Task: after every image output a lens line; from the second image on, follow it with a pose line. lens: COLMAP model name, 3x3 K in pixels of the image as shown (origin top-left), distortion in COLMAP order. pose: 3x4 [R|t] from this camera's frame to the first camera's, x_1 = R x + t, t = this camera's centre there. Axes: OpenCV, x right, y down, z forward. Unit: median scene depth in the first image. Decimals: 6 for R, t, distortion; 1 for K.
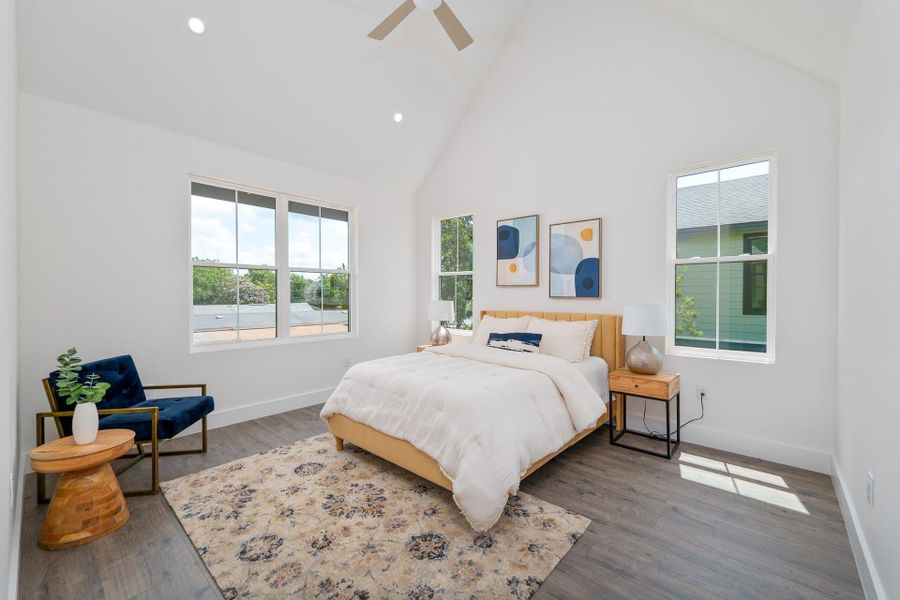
lens RADIAL K [[370.8, 0, 450.5], [0, 370.8, 301.8], [0, 0, 1]] dist [-0.002422, -0.000085]
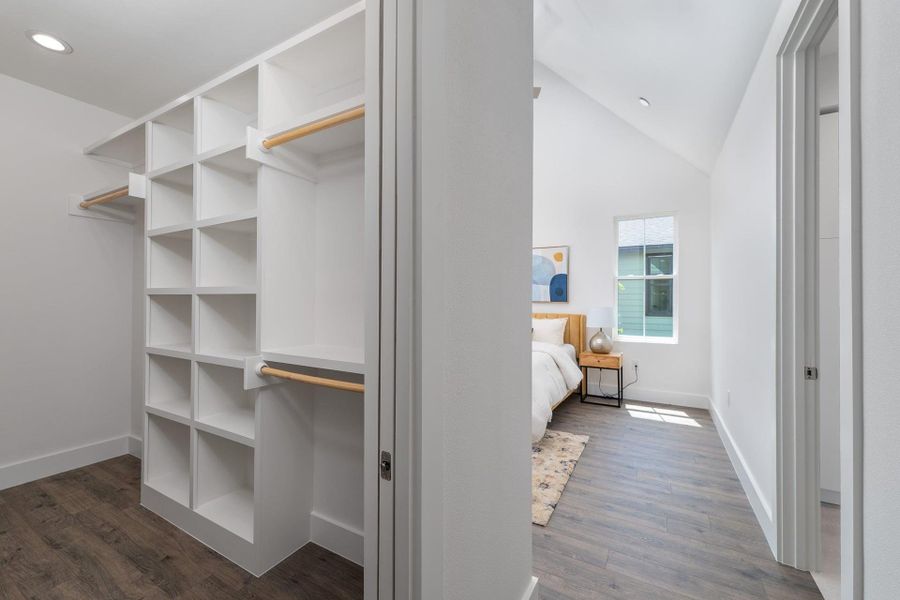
lens RADIAL K [[370.8, 0, 449.0], [0, 370.8, 297.6], [0, 0, 1]] dist [-0.002422, -0.000085]
pose [[0.979793, 0.001516, 0.200006, -0.384857], [0.004039, 0.999617, -0.027362, 0.009926], [-0.199971, 0.027617, 0.979412, -0.346701]]
